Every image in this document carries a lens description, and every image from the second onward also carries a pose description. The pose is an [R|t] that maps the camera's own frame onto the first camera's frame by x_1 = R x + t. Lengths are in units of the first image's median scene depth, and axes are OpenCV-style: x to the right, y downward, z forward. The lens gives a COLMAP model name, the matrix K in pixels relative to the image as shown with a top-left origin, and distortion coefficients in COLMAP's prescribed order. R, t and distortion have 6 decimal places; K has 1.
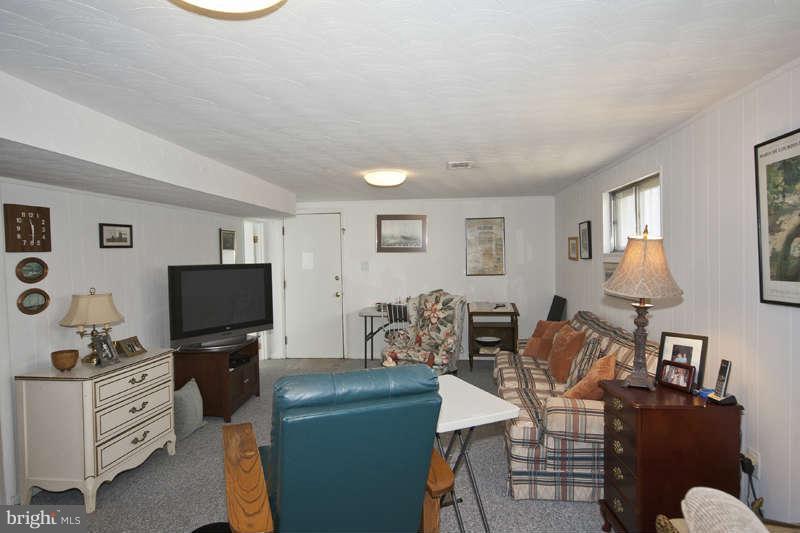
lens RADIAL K [[469.5, 0, 400.0], [0, 469.5, 266.5], [0, 0, 1]] dist [0.003887, 0.001079]
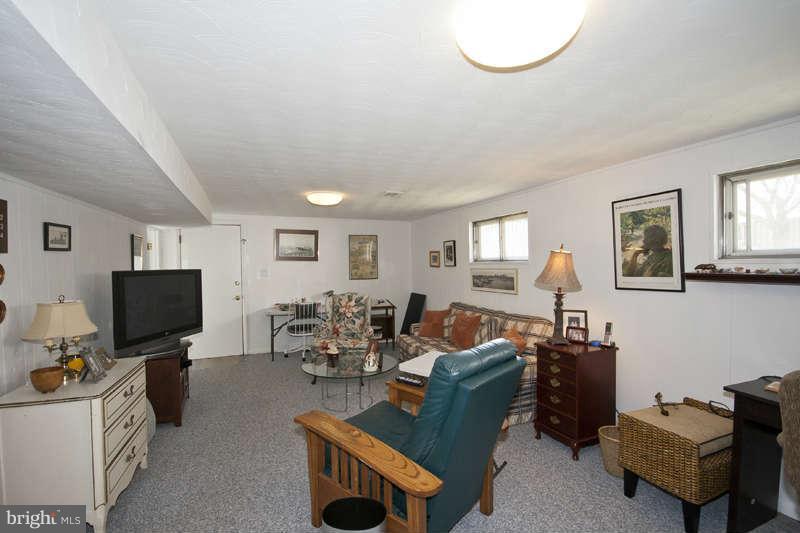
lens RADIAL K [[369.4, 0, 400.0], [0, 369.4, 266.5], [0, 0, 1]] dist [-0.002184, -0.000535]
pose [[0.883342, 0.004491, 0.468707, -0.328835], [0.005293, 0.999795, -0.019555, 0.006818], [-0.468698, 0.019755, 0.883137, 0.074224]]
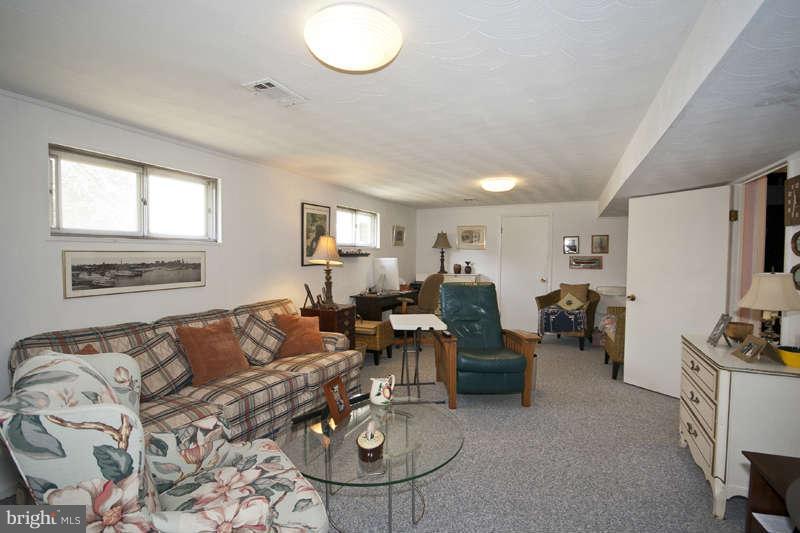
lens RADIAL K [[369.4, 0, 400.0], [0, 369.4, 266.5], [0, 0, 1]] dist [-0.002184, -0.000535]
pose [[-0.942834, 0.004065, 0.333239, -0.196883], [0.021079, 0.998651, 0.047456, -0.001630], [-0.332597, 0.051767, -0.941647, 1.421203]]
